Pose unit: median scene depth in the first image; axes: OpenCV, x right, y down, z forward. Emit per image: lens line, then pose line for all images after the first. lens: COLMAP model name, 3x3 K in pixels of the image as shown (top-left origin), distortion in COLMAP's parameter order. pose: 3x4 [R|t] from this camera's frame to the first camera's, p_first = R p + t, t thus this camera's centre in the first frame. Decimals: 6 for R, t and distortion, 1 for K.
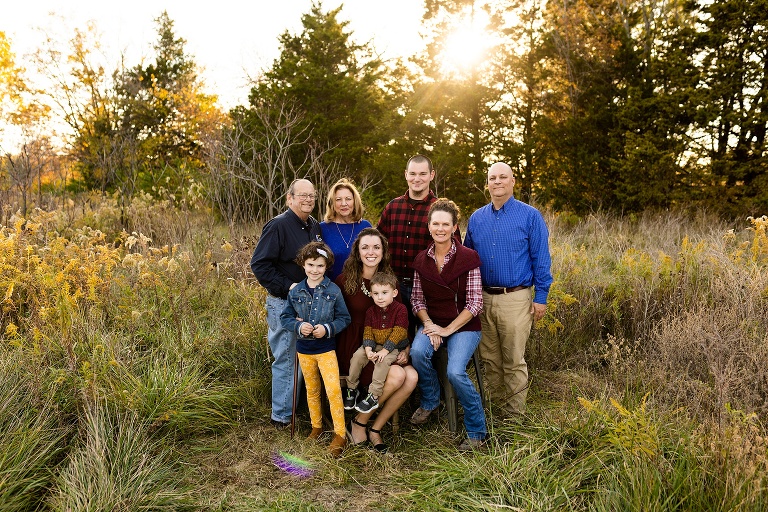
lens RADIAL K [[795.9, 0, 370.3], [0, 795.9, 255.9], [0, 0, 1]] dist [-0.004056, 0.003140]
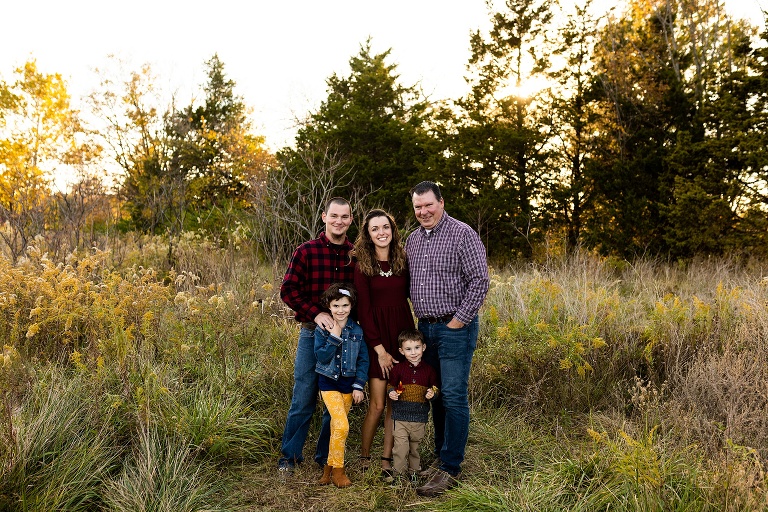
lens RADIAL K [[821.3, 0, 359.0], [0, 821.3, 254.4], [0, 0, 1]] dist [-0.008220, 0.001045]
pose [[0.997304, 0.012243, -0.072357, 0.005186], [-0.016150, 0.998428, -0.053665, 0.000984], [0.071586, 0.054689, 0.995934, -0.025082]]
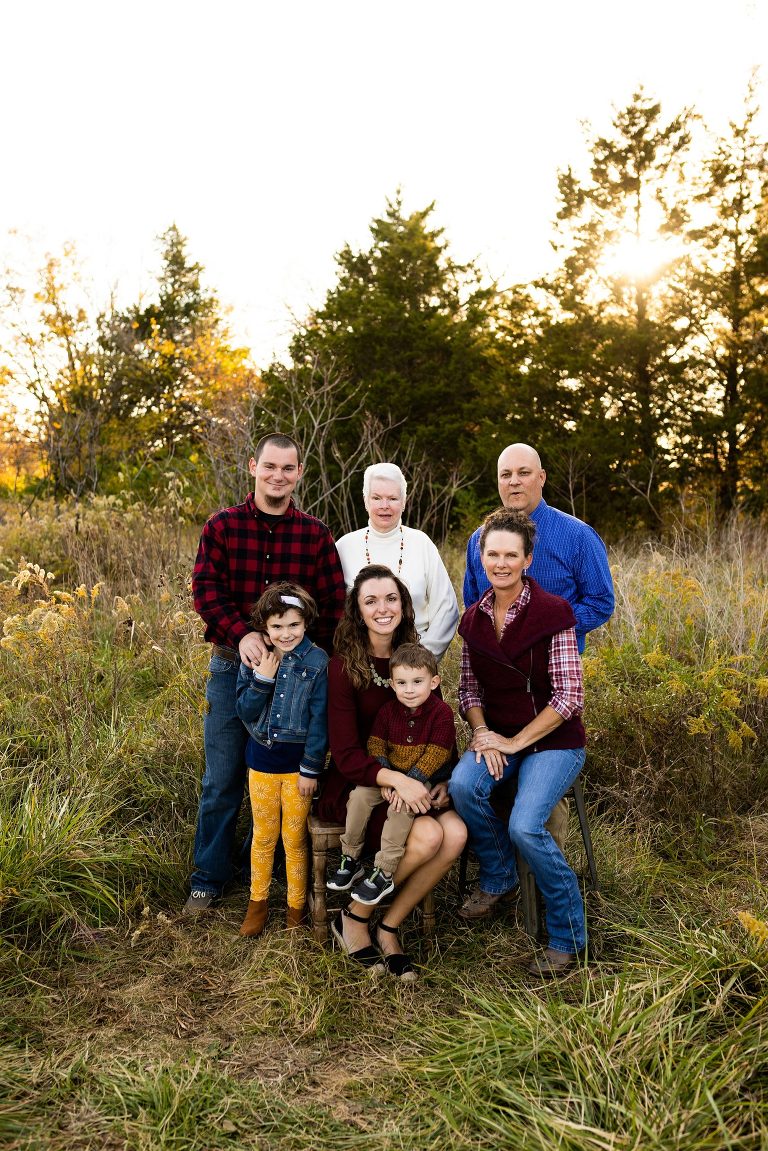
lens RADIAL K [[1209.5, 0, 348.1], [0, 1209.5, 562.5], [0, 0, 1]] dist [0.002139, 0.020121]
pose [[0.992305, 0.003096, -0.123777, 0.019728], [-0.006053, 0.999705, -0.023523, -0.003636], [0.123668, 0.024091, 0.992031, 0.037427]]
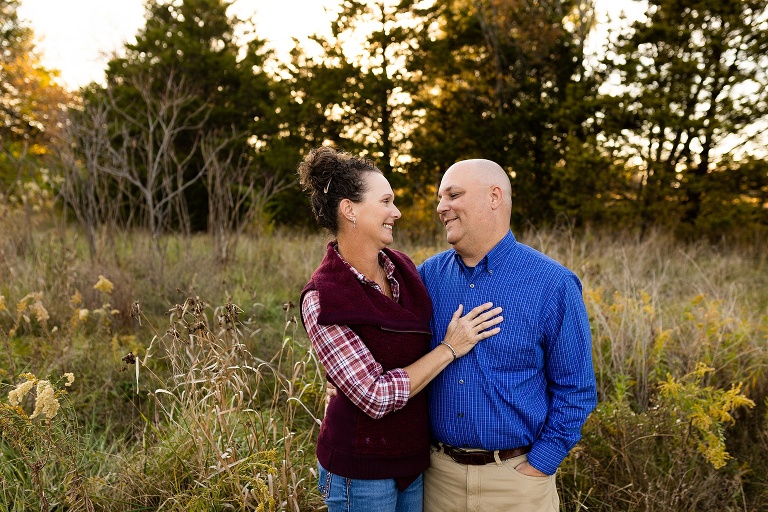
lens RADIAL K [[800.4, 0, 381.9], [0, 800.4, 269.5], [0, 0, 1]] dist [0.002443, -0.014220]
pose [[0.979284, 0.014659, 0.201961, -0.040457], [-0.018460, 0.999686, 0.016951, -0.015929], [-0.201649, -0.020328, 0.979247, 0.143885]]
